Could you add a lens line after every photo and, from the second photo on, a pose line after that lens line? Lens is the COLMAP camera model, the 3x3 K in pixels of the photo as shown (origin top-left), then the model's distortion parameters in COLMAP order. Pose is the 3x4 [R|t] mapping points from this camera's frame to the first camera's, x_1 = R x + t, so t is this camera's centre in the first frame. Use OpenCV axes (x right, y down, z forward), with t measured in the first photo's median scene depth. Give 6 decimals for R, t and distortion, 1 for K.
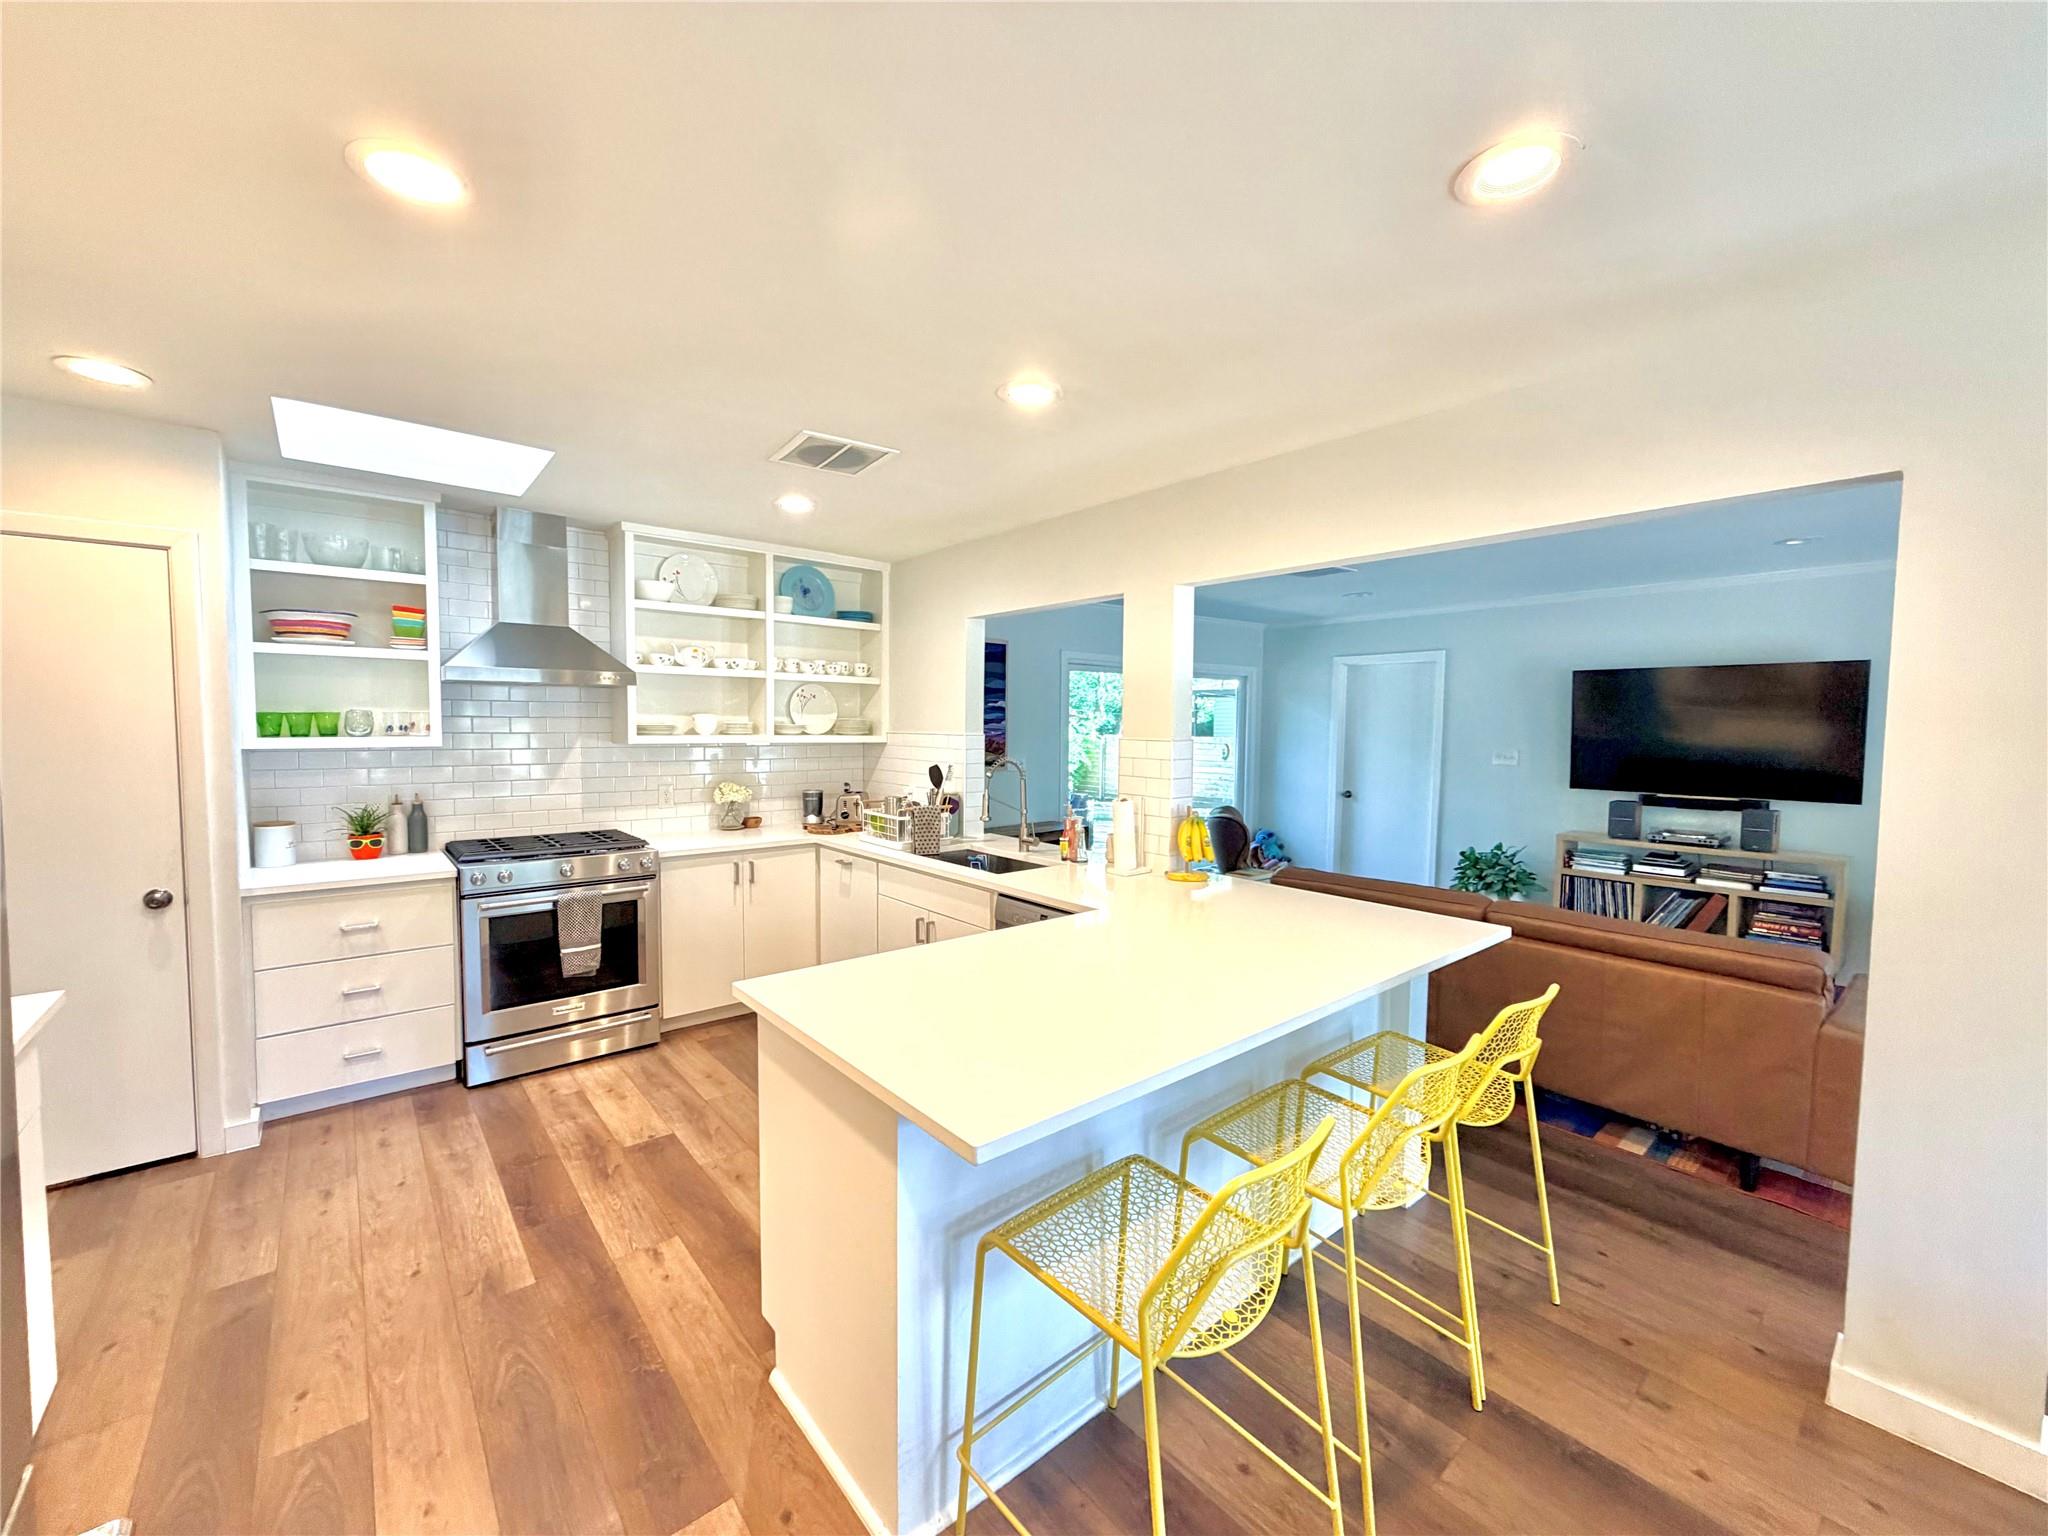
lens RADIAL K [[816.6, 0, 1024.0], [0, 816.6, 768.0], [0, 0, 1]] dist [0.000121, -0.000020]
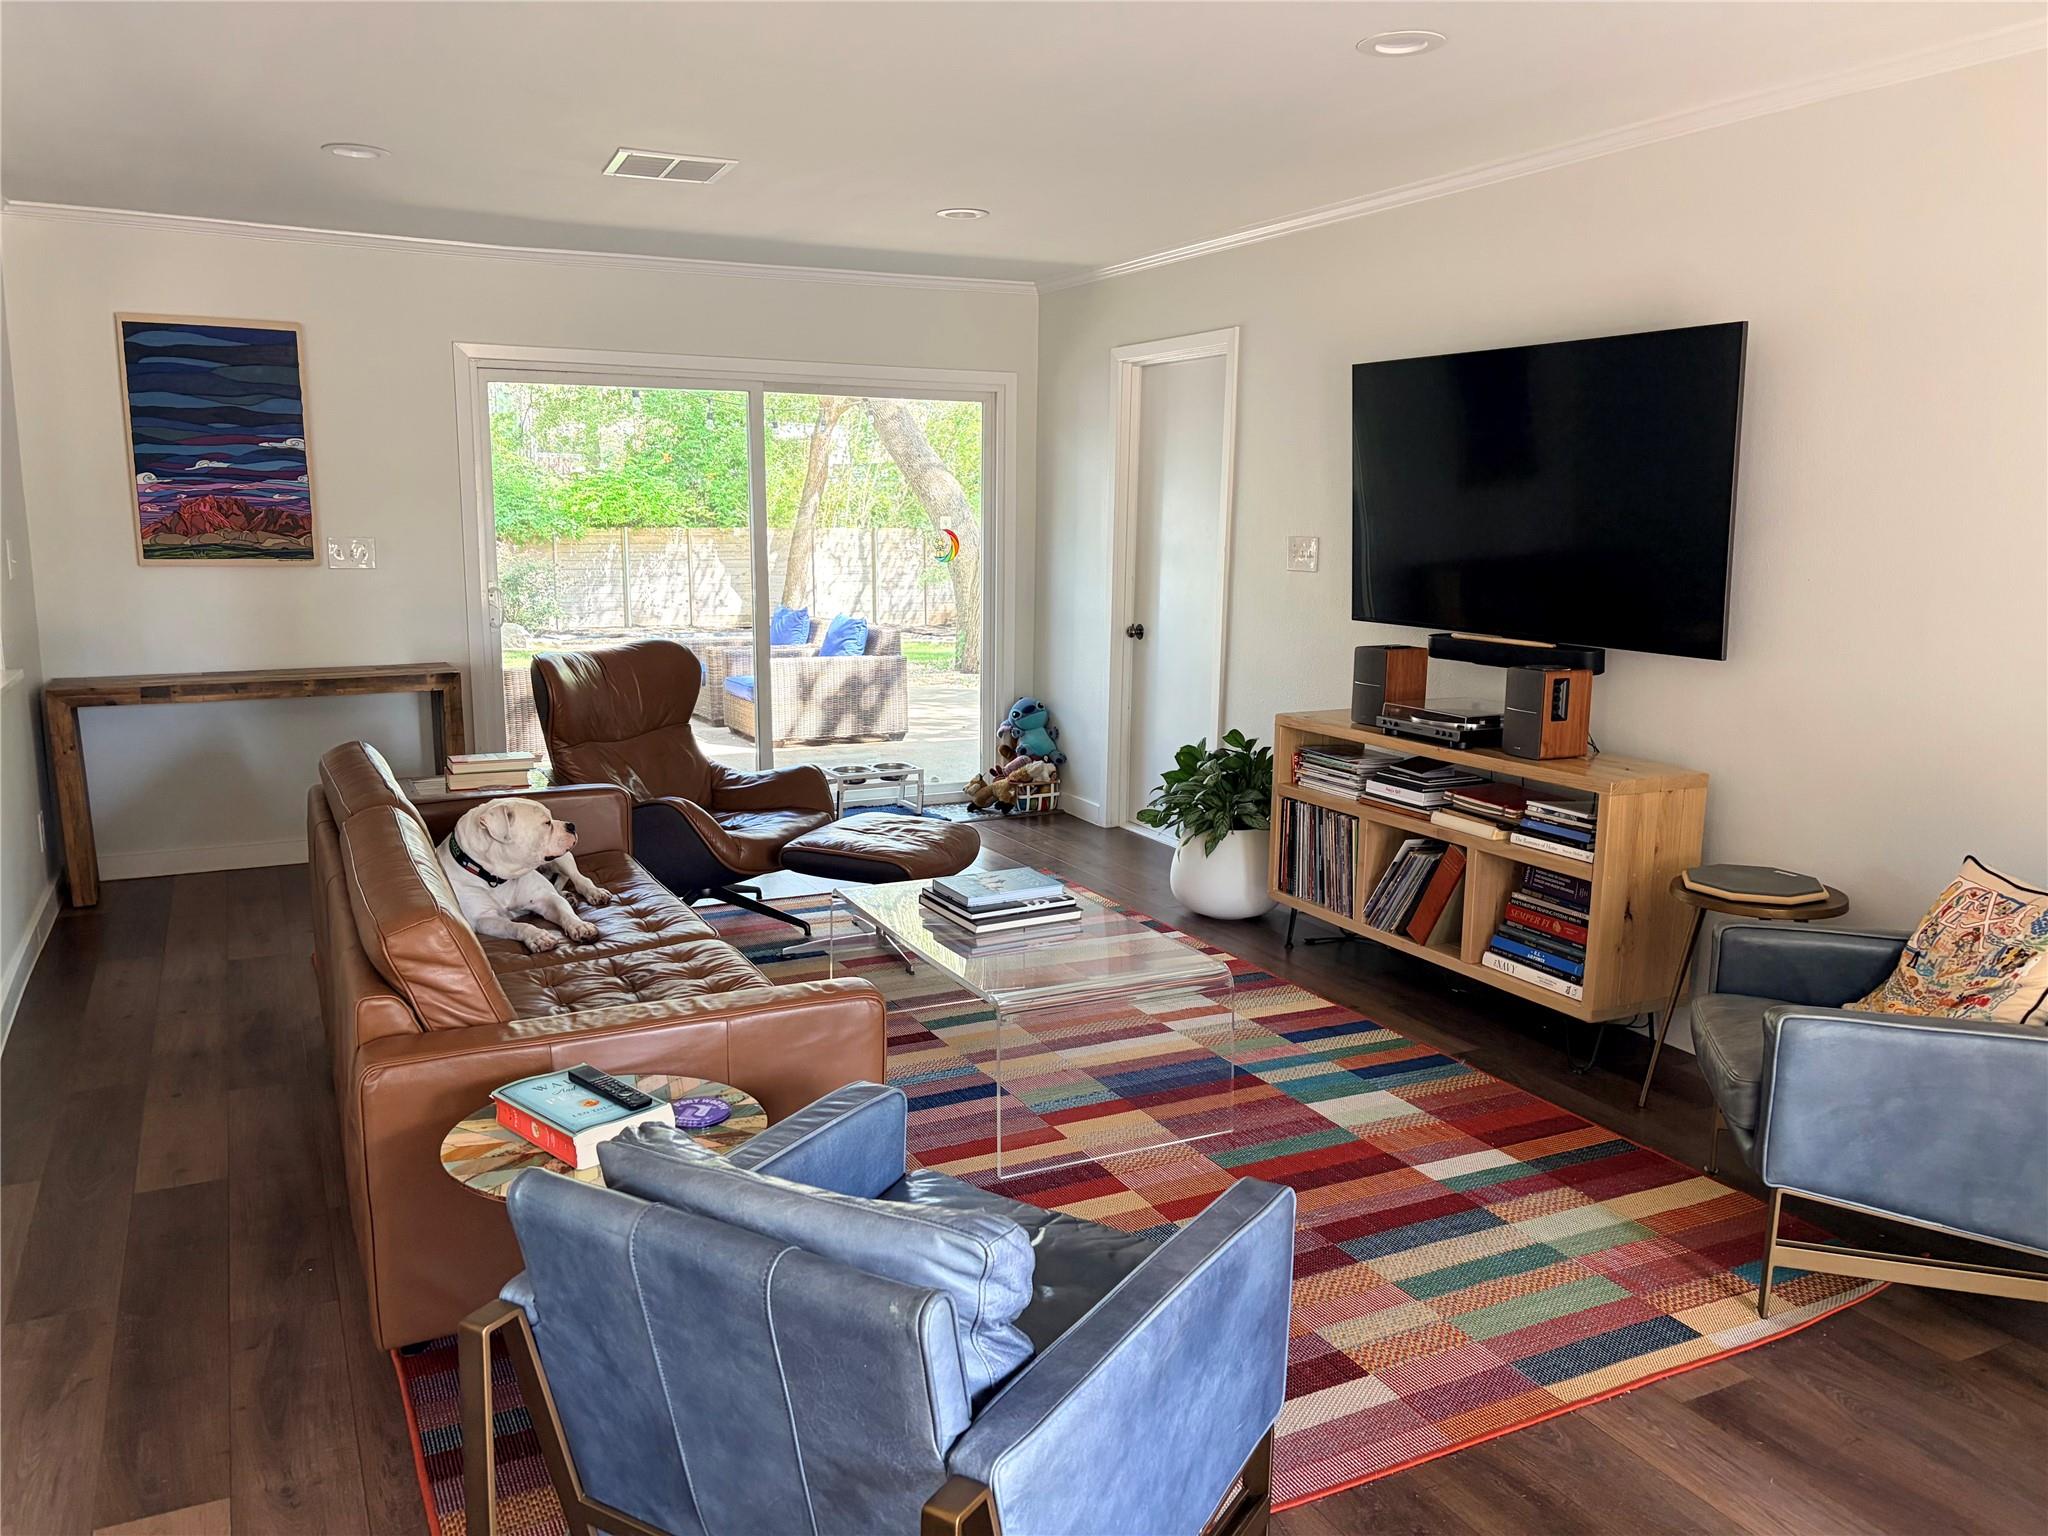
lens RADIAL K [[1533.7, 0, 1024.0], [0, 1533.7, 768.0], [0, 0, 1]] dist [0.059209, -0.047060]
pose [[0.973189, 0.041118, -0.226304, 0.697755], [-0.015212, 0.993243, 0.115048, 0.010282], [0.229505, -0.108521, 0.967239, 0.079645]]
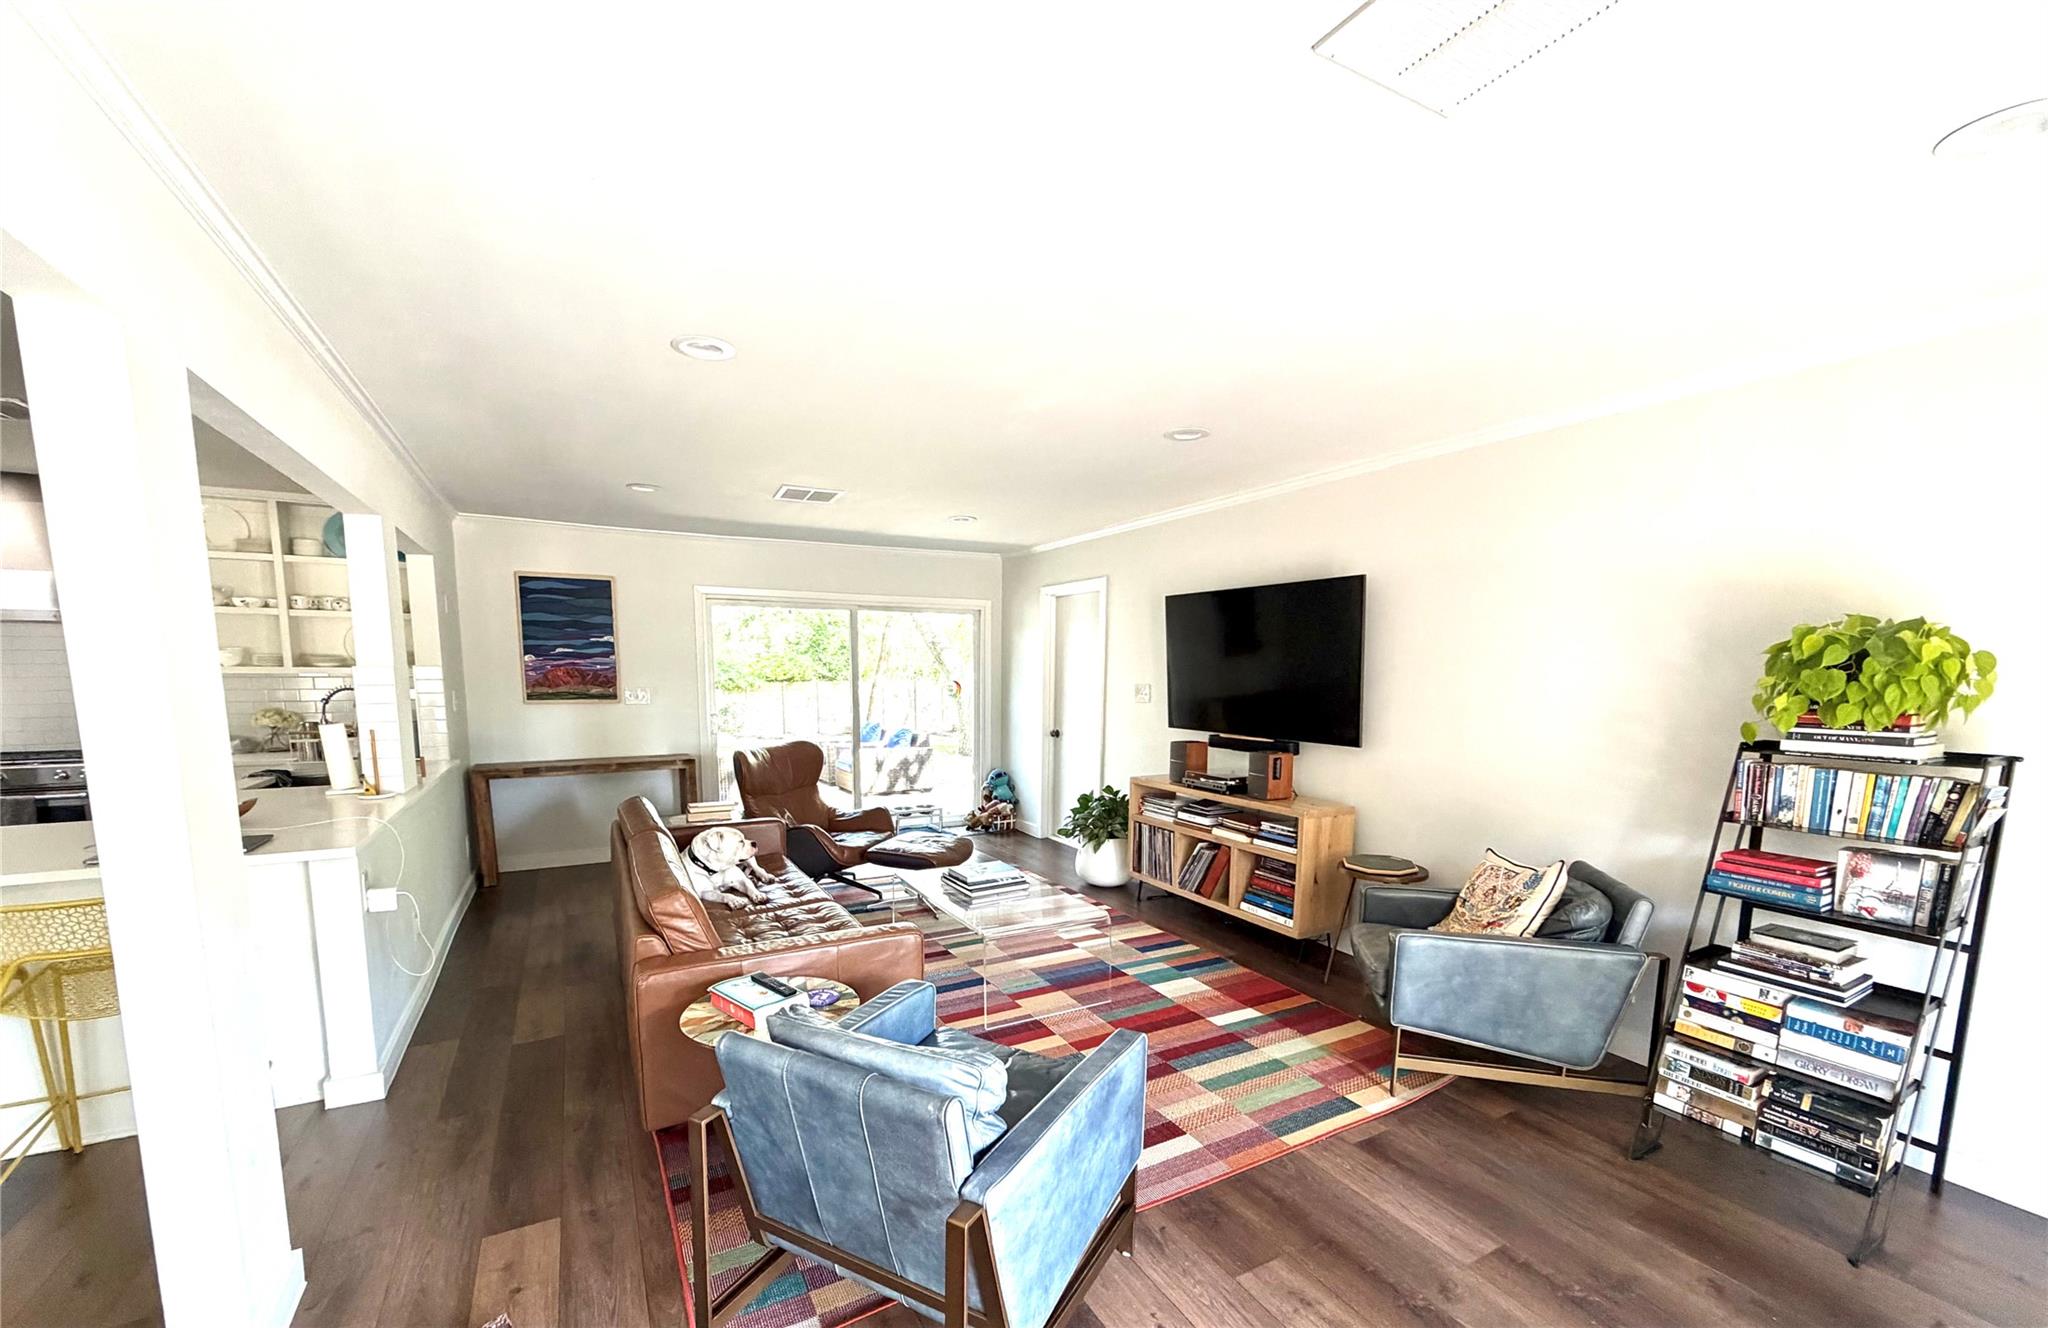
lens RADIAL K [[828.7, 0, 1025.7], [0, 828.7, 760.9], [0, 0, 1]] dist [0.013519, 0.000019]
pose [[0.980132, 0.020329, -0.197302, 0.703217], [-0.009031, 0.998276, 0.057995, 0.010046], [0.198141, -0.055061, 0.978626, 0.068359]]
